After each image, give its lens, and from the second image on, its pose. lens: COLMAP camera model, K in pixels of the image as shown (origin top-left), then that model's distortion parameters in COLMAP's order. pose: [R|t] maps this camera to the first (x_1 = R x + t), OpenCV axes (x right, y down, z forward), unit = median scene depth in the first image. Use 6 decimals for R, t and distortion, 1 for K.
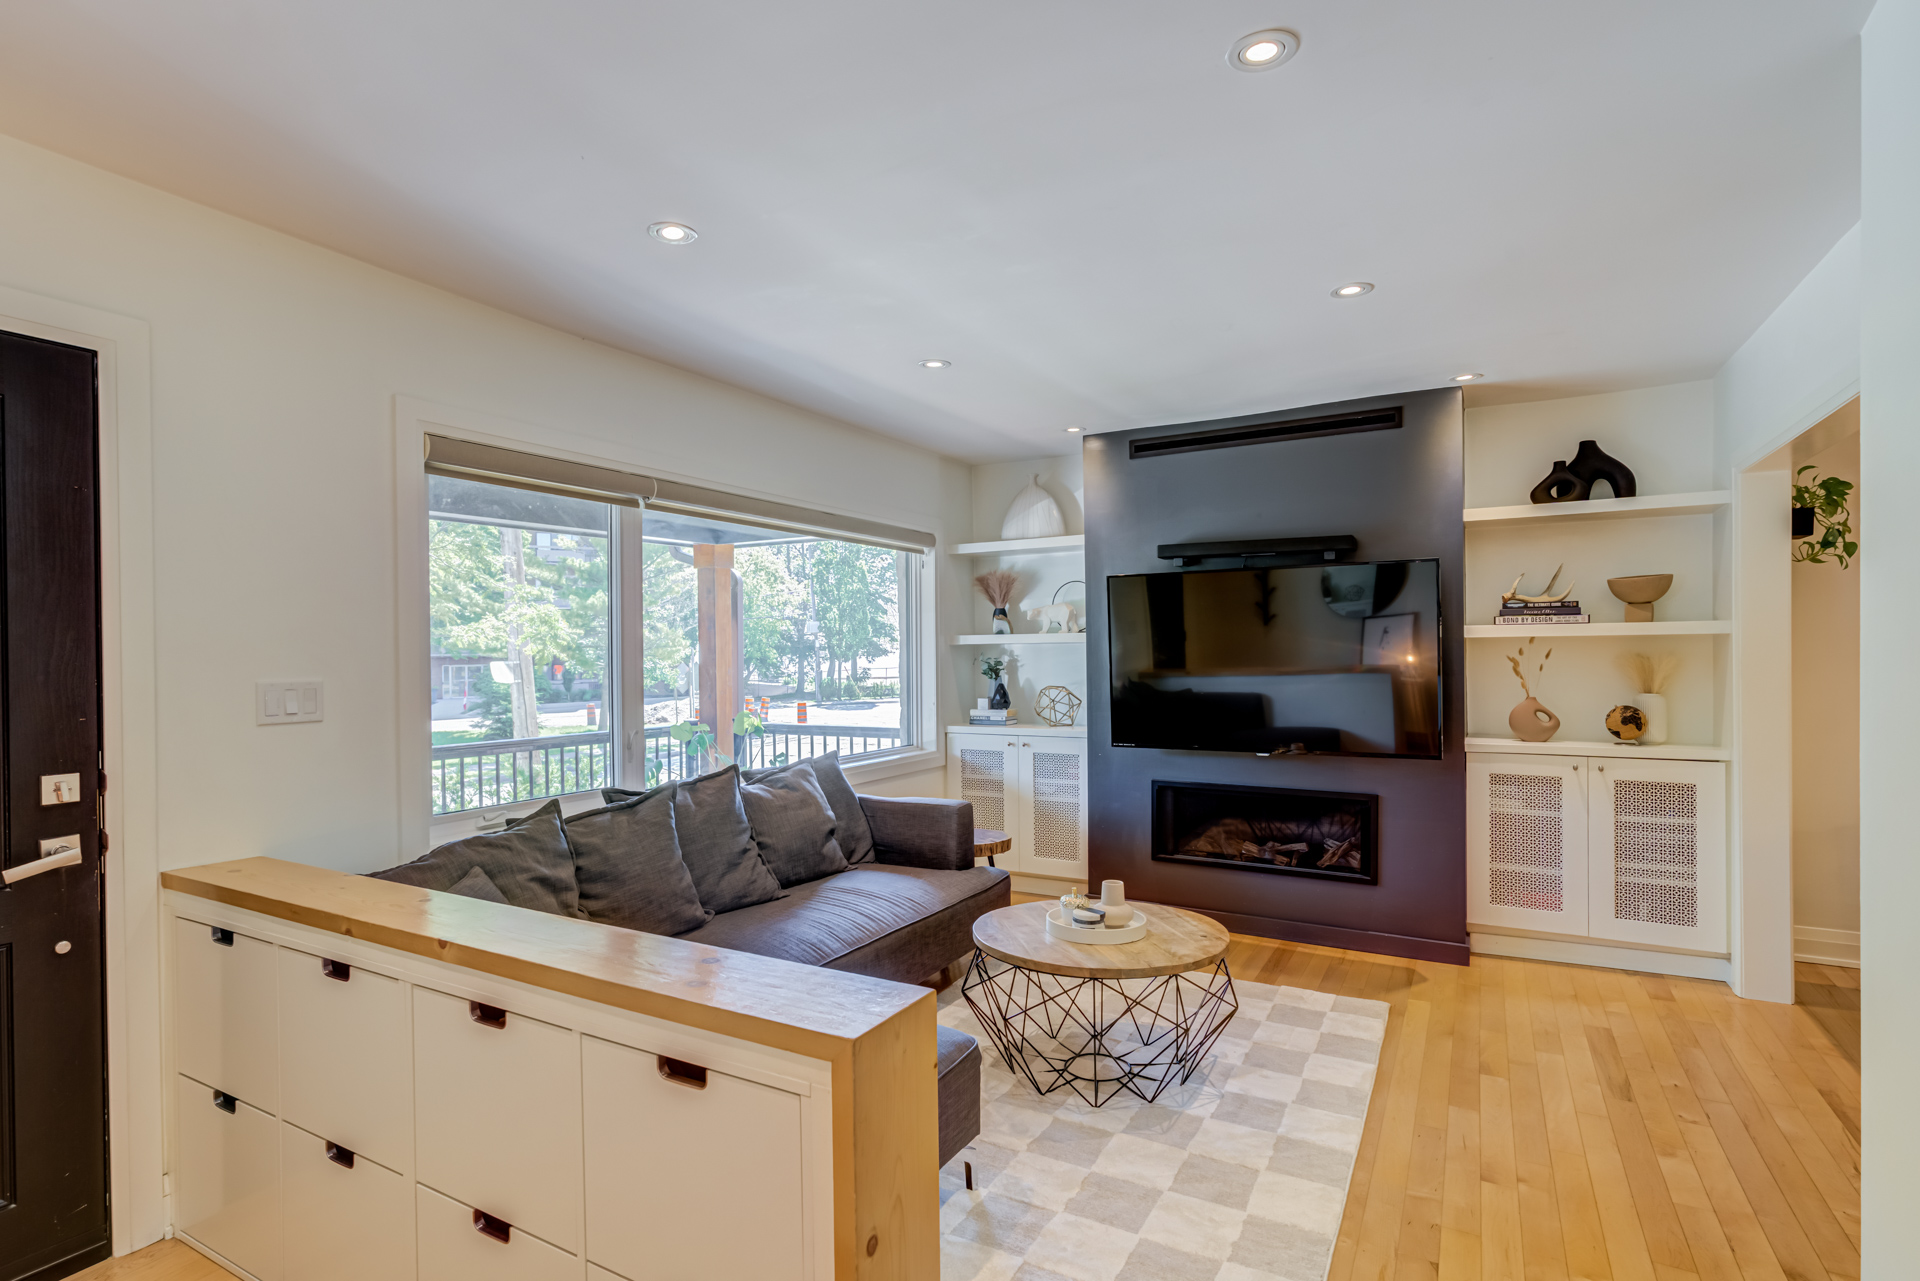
lens RADIAL K [[955.2, 0, 950.6], [0, 955.2, 657.5], [0, 0, 1]] dist [-0.025776, 0.026480]
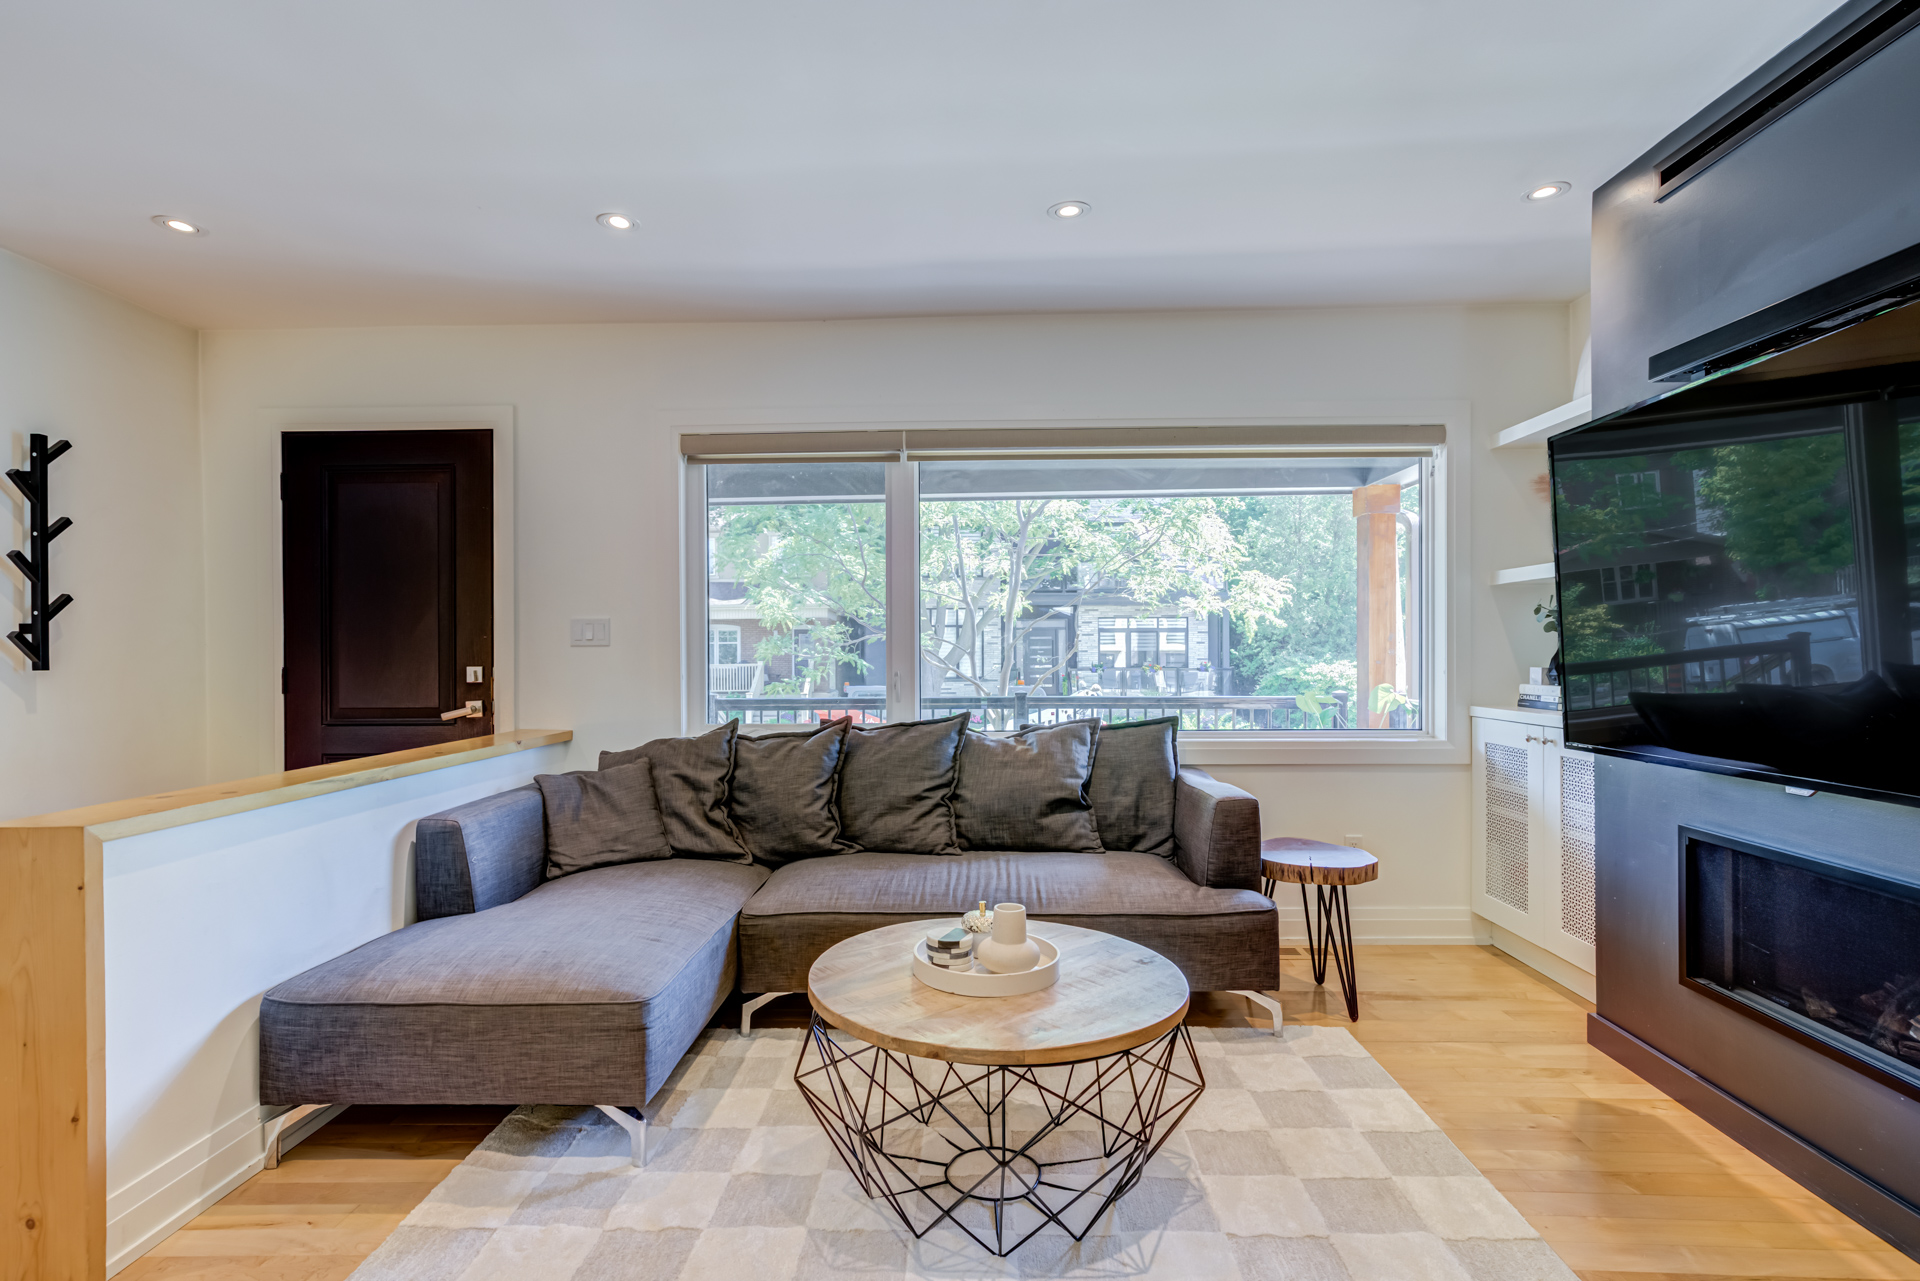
lens RADIAL K [[937.3, 0, 945.8], [0, 937.3, 648.8], [0, 0, 1]] dist [-0.023577, 0.031357]
pose [[0.464796, 0.004674, -0.885406, 0.663618], [-0.003264, 0.999988, 0.003566, 0.049737], [0.885412, 0.001233, 0.464806, 0.602740]]
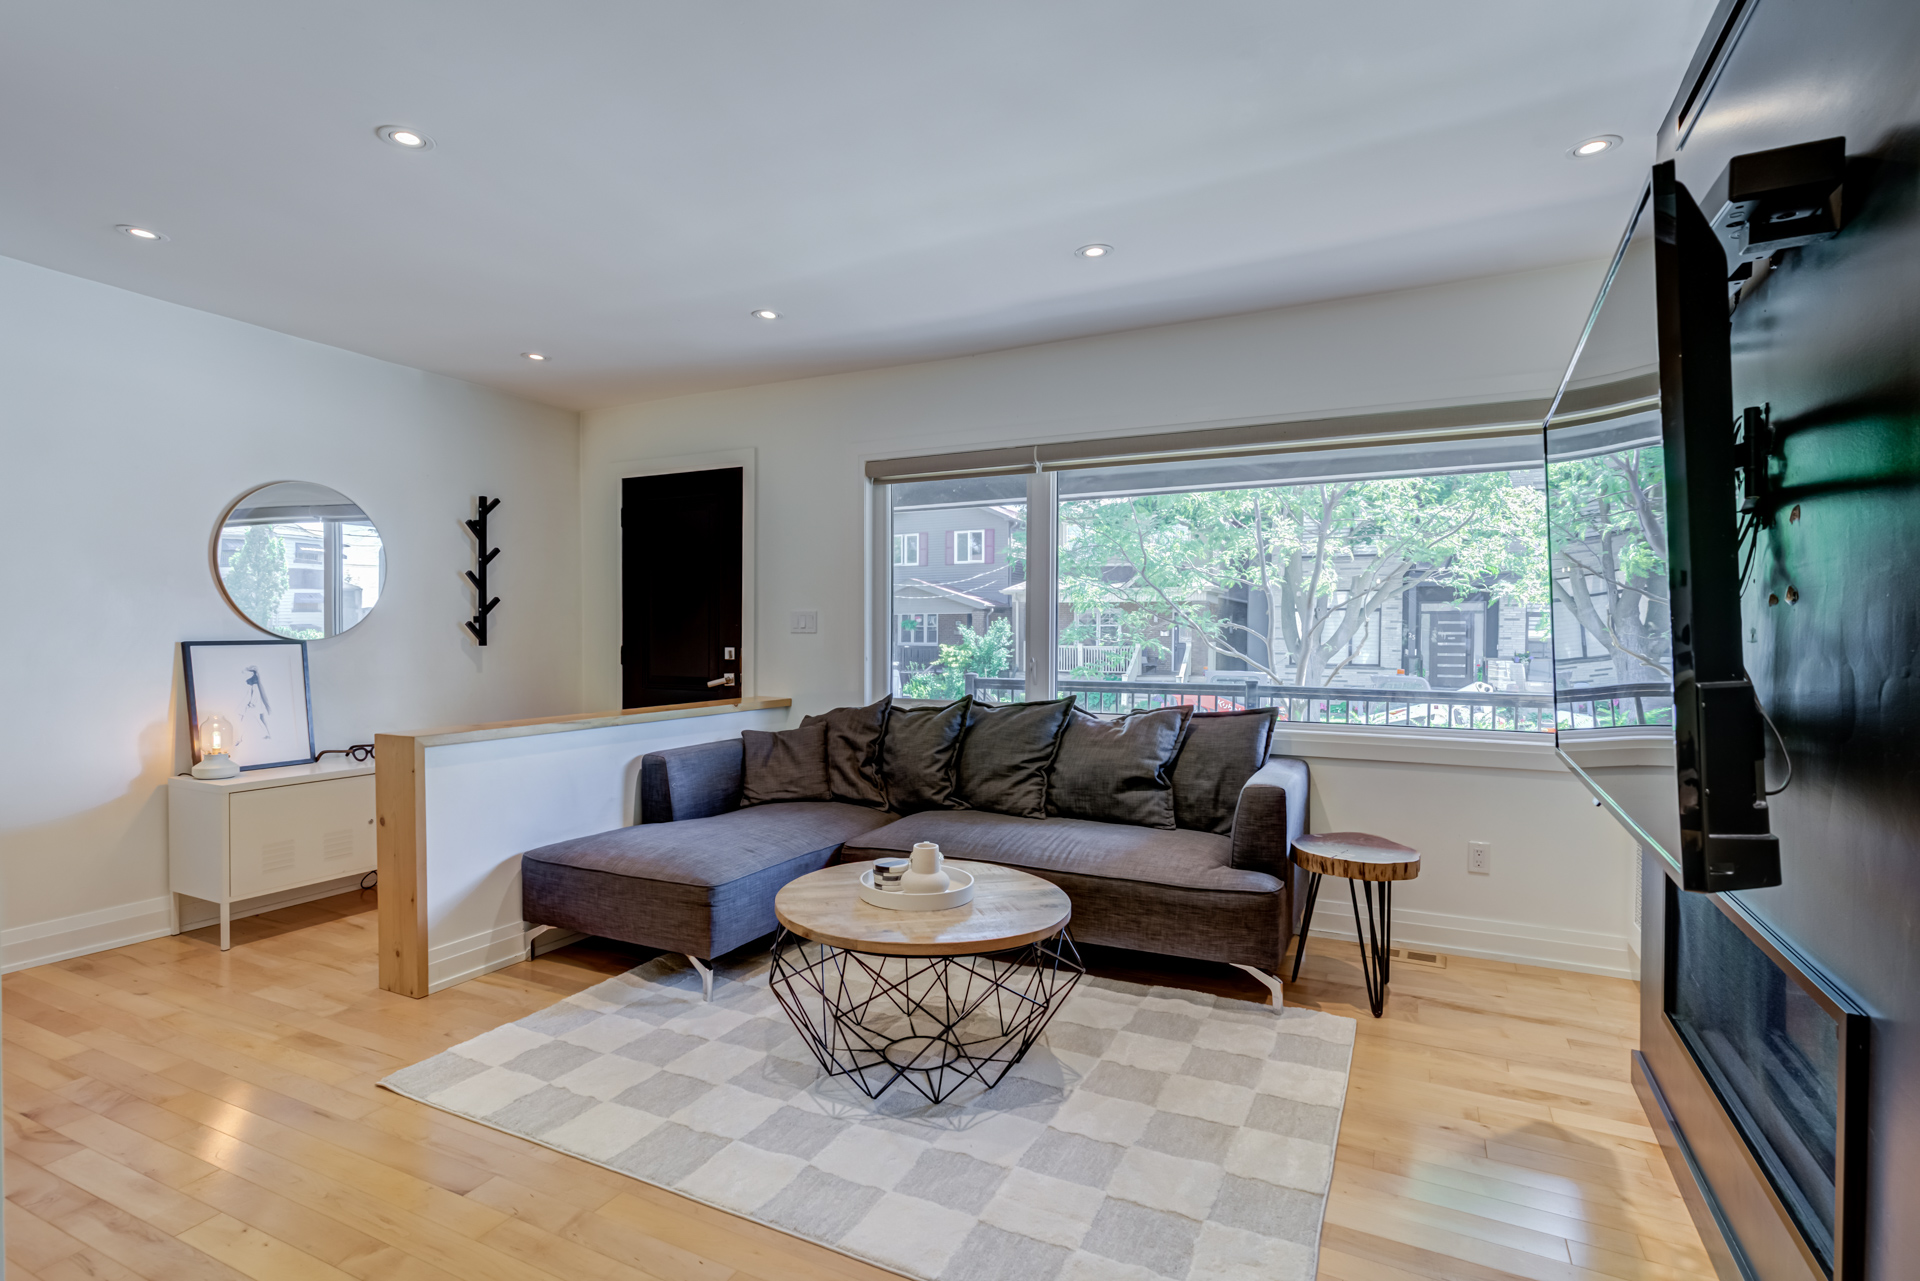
lens RADIAL K [[937.3, 0, 945.8], [0, 937.3, 648.8], [0, 0, 1]] dist [-0.023577, 0.031357]
pose [[0.044865, 0.025605, -0.998665, 0.909577], [-0.010004, 0.999633, 0.025181, 0.037934], [0.998943, 0.008861, 0.045105, 0.896633]]
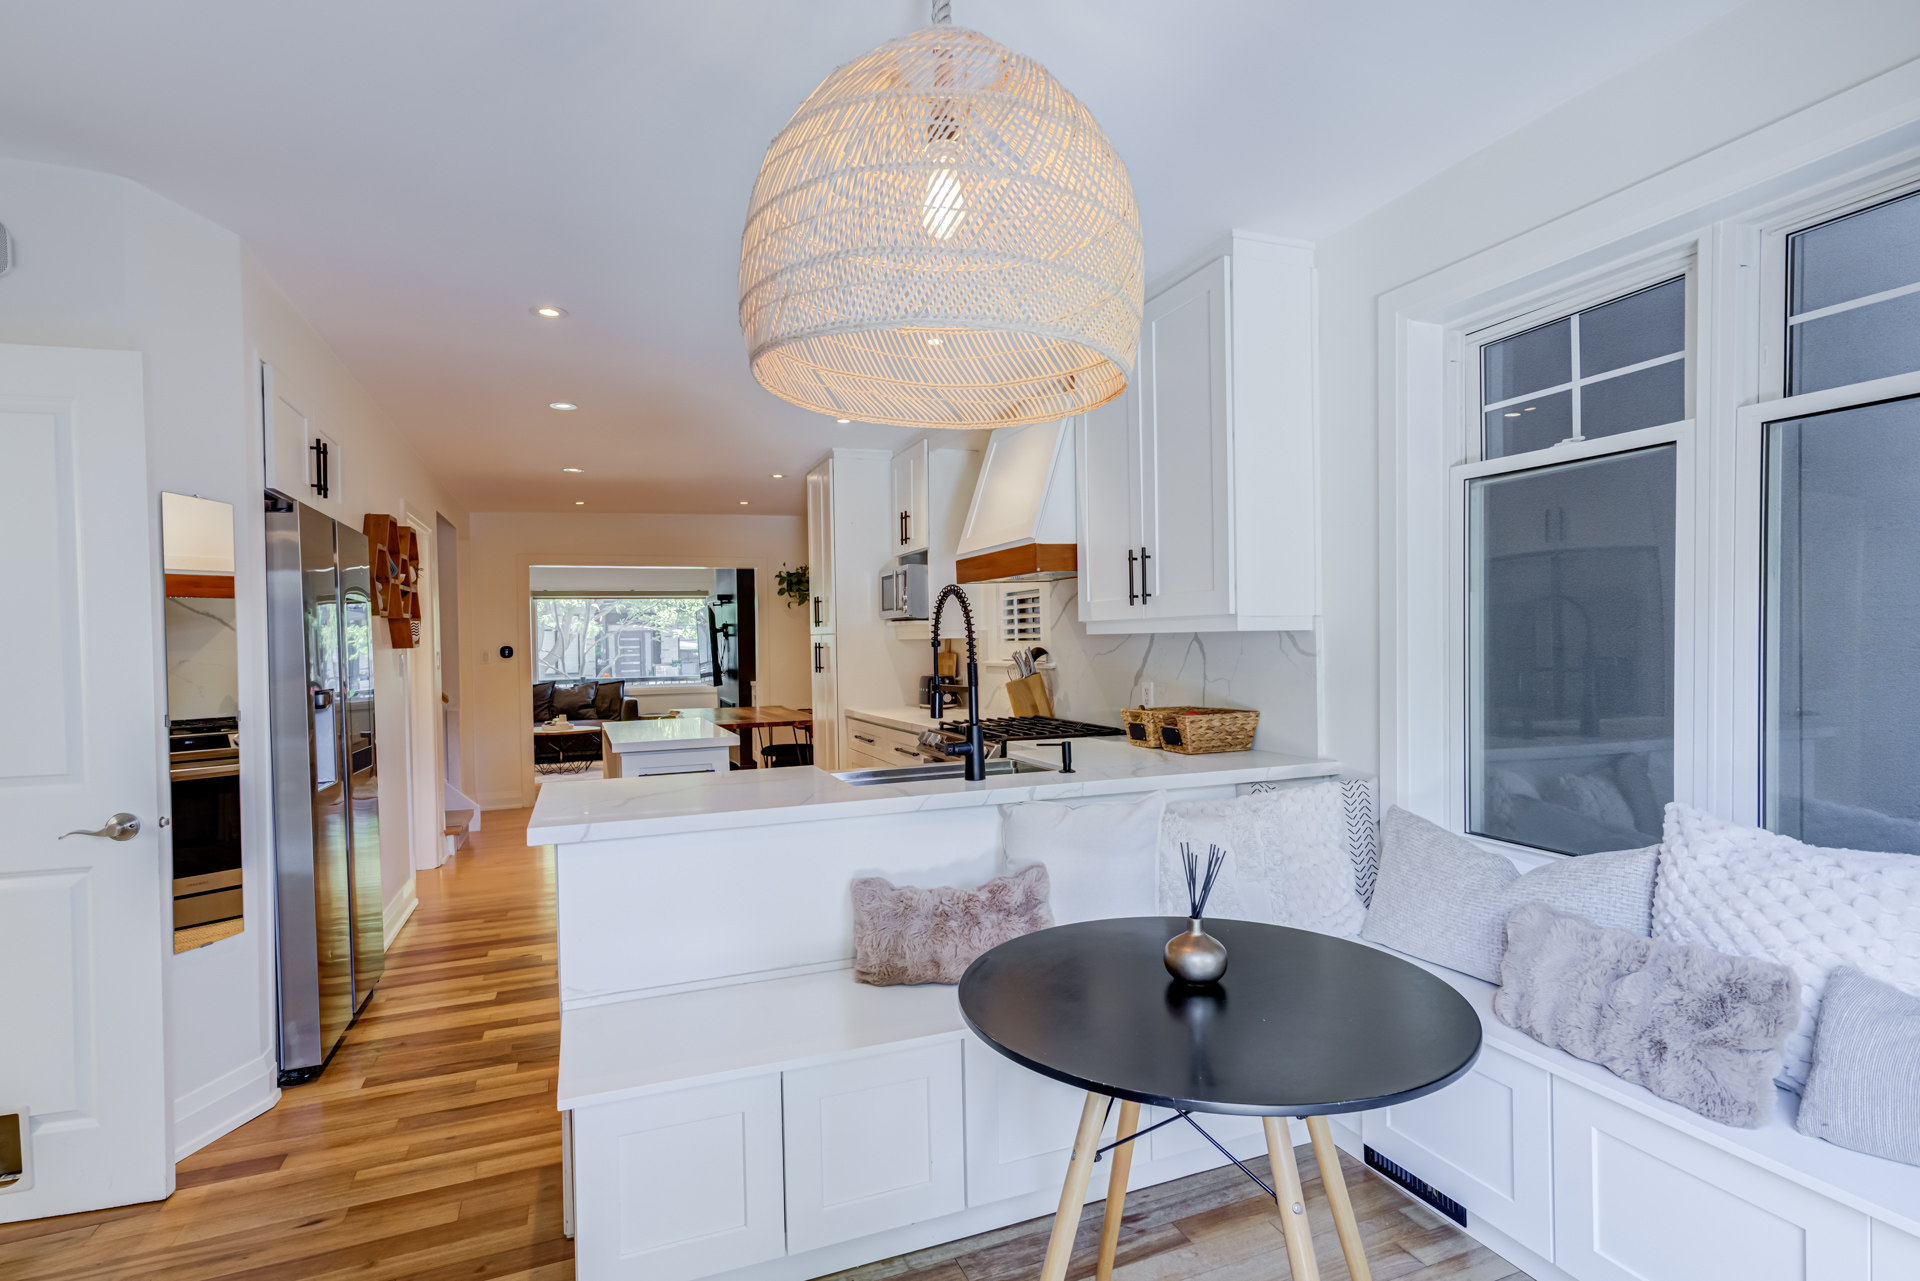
lens RADIAL K [[937.3, 0, 945.8], [0, 937.3, 648.8], [0, 0, 1]] dist [-0.023577, 0.031357]
pose [[0.774815, -0.000450, -0.632187, 2.966127], [0.010599, 0.999868, 0.012278, -0.016483], [0.632099, -0.016214, 0.774718, -0.604900]]
